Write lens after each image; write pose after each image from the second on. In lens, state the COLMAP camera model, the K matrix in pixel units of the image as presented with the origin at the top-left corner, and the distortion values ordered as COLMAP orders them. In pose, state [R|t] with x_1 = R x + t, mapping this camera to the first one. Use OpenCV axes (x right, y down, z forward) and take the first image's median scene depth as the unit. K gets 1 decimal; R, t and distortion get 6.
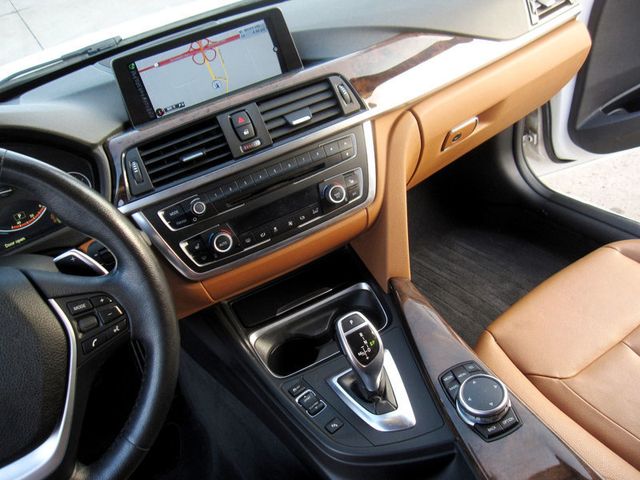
lens RADIAL K [[532.0, 0, 317.6], [0, 532.0, 240.2], [0, 0, 1]] dist [-0.045747, 0.010727]
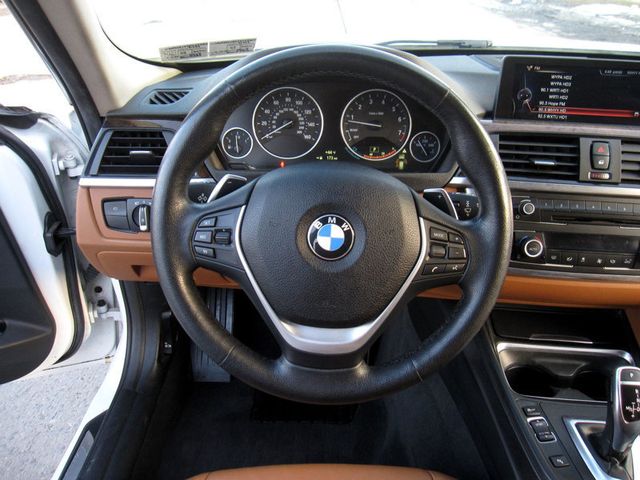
lens RADIAL K [[532.0, 0, 320.4], [0, 532.0, 237.5], [0, 0, 1]] dist [-0.045747, 0.010727]
pose [[0.843977, 0.429546, -0.321237, -0.202464], [-0.449064, 0.893377, 0.014778, 0.156133], [0.293333, 0.131784, 0.946884, -0.108454]]
